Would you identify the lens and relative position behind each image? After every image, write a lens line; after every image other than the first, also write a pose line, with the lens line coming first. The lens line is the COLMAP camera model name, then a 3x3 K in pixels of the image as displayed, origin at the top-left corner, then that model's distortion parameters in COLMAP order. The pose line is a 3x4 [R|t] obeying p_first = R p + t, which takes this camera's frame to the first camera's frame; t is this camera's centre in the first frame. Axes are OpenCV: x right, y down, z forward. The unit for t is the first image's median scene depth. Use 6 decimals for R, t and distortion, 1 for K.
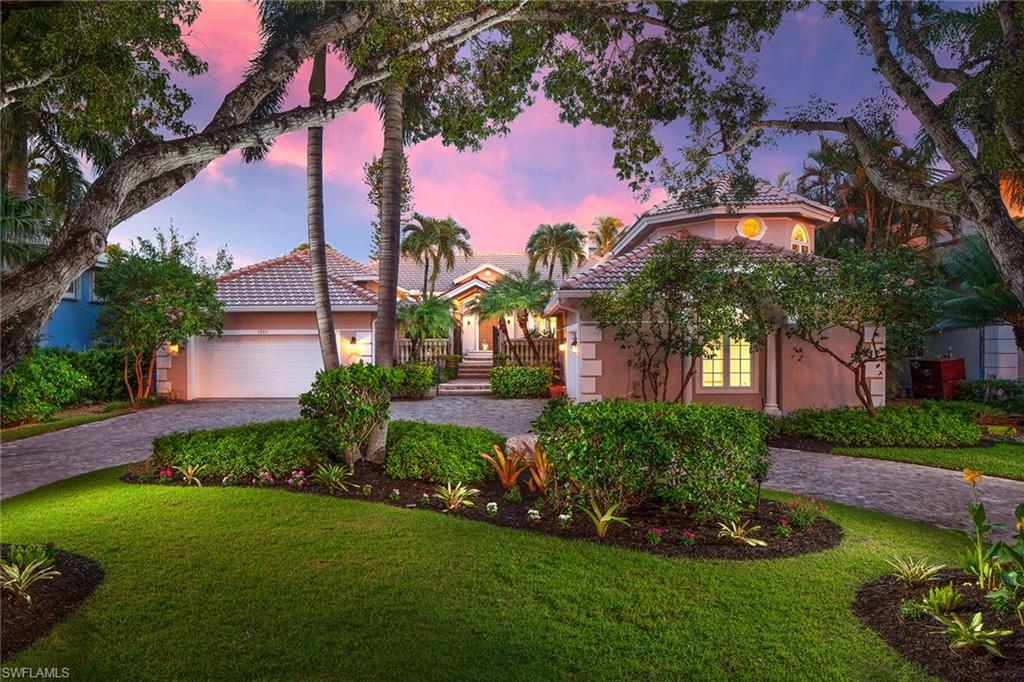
lens RADIAL K [[498.3, 0, 512.0], [0, 498.3, 341.0], [0, 0, 1]] dist [0.004603, -0.000159]
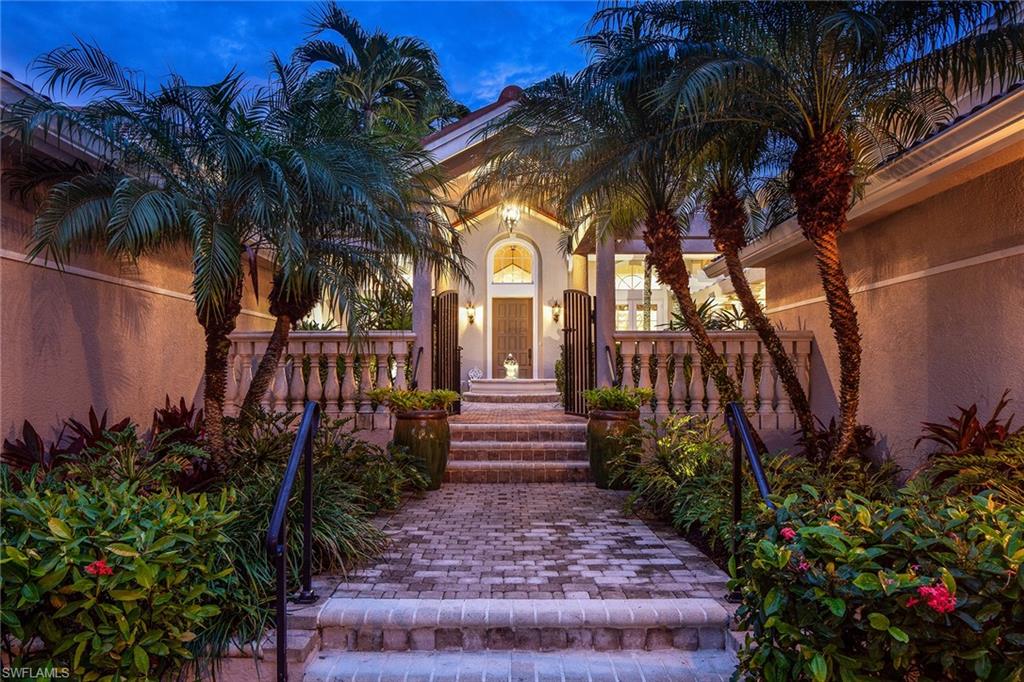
lens RADIAL K [[498.3, 0, 512.0], [0, 498.3, 341.0], [0, 0, 1]] dist [0.004603, -0.000159]
pose [[0.999824, -0.005900, 0.017794, -0.076735], [0.007078, 0.997738, -0.066848, 0.020340], [-0.017359, 0.066962, 0.997605, 0.720441]]
